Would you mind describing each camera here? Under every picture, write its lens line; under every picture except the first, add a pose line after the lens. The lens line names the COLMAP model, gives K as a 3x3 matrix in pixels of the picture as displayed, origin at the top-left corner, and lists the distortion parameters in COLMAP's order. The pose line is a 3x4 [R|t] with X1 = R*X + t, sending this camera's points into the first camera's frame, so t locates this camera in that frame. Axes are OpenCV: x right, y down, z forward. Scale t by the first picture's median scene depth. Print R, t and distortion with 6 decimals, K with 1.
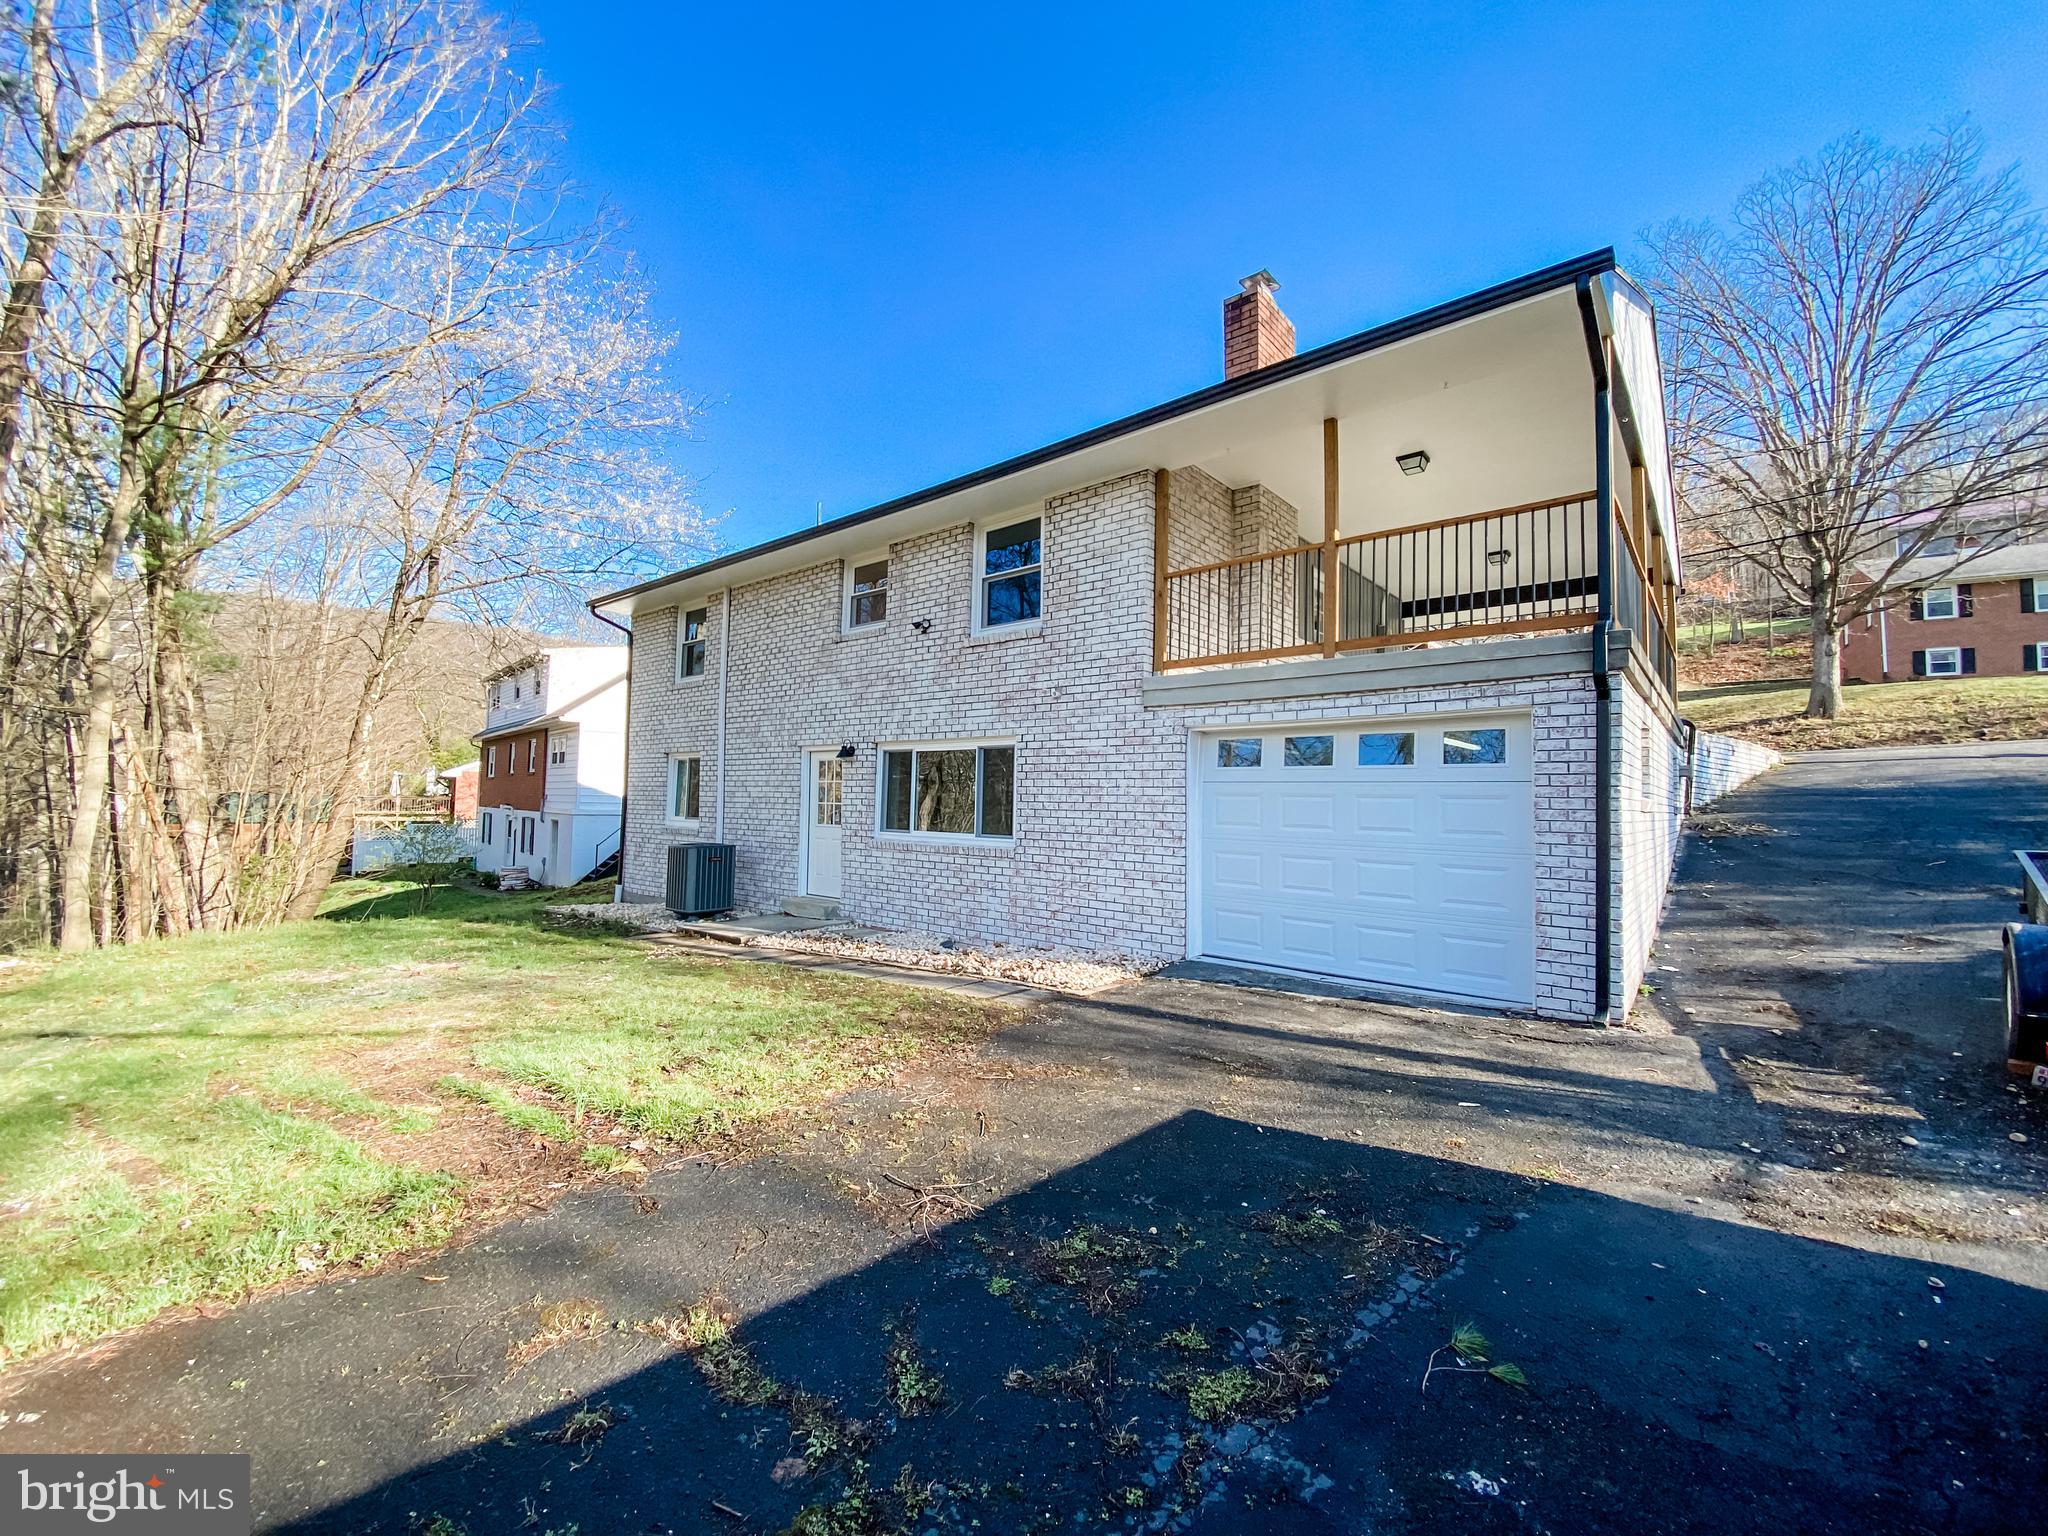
lens RADIAL K [[820.5, 0, 950.5], [0, 820.5, 761.8], [0, 0, 1]] dist [0.131032, -0.019244]
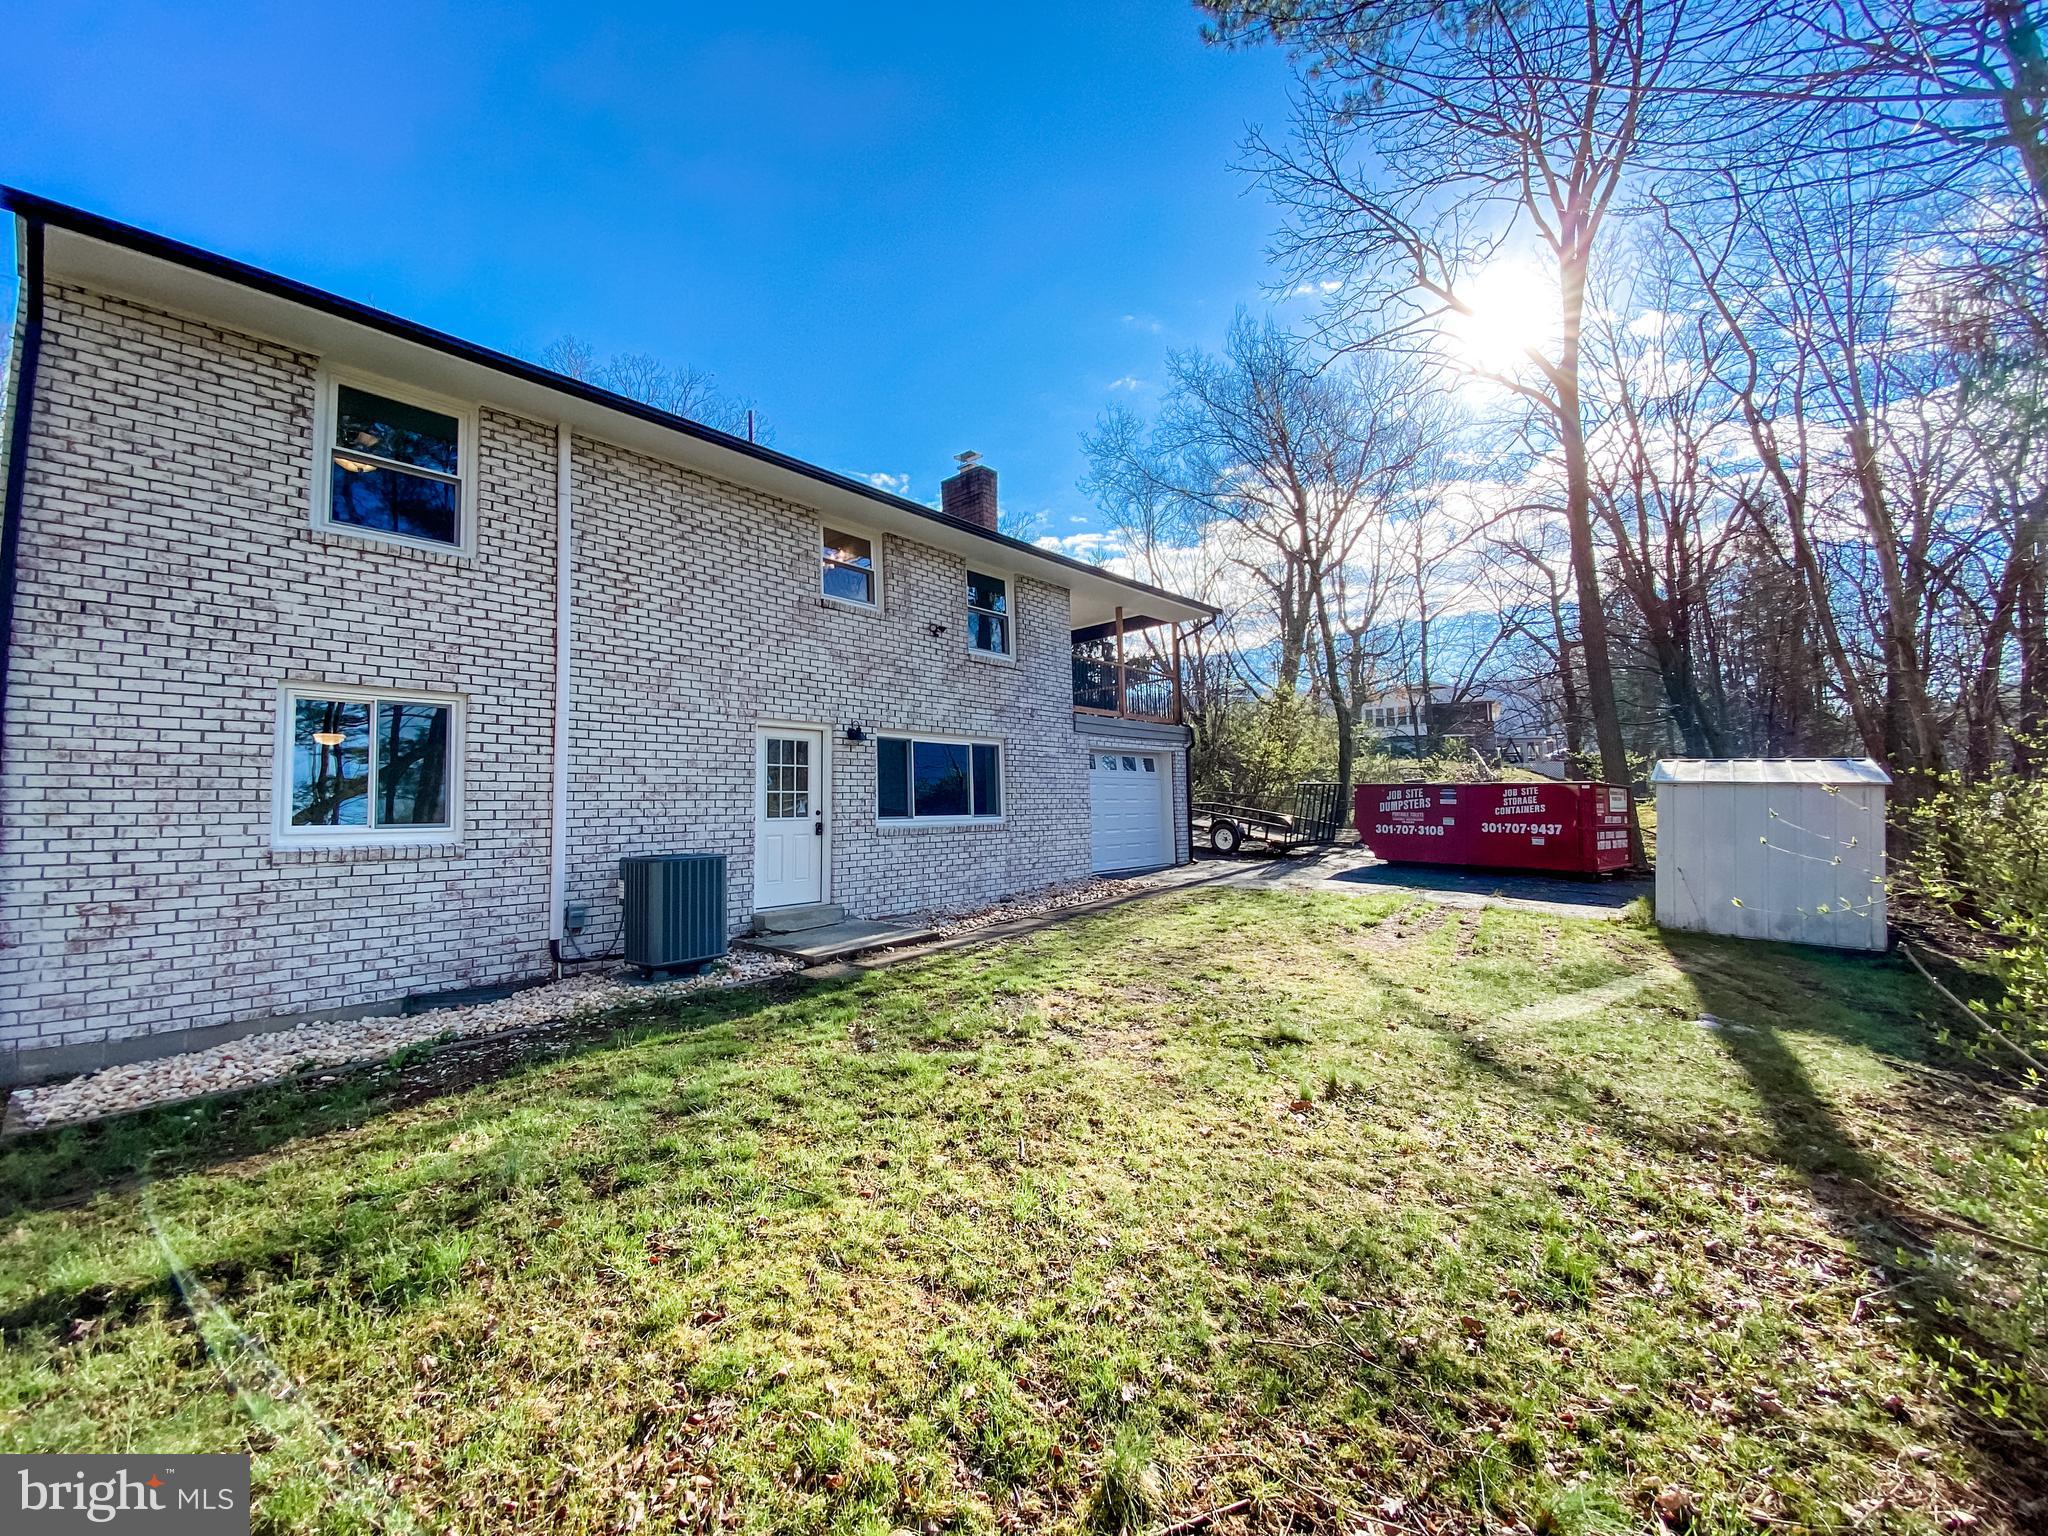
lens RADIAL K [[828.1, 0, 1015.5], [0, 828.1, 760.2], [0, 0, 1]] dist [0.020346, -0.020223]
pose [[-0.031920, 0.046586, 0.998404, -1.232510], [-0.027181, 0.998503, -0.047459, 0.065008], [-0.999121, -0.028653, -0.030606, 0.996438]]
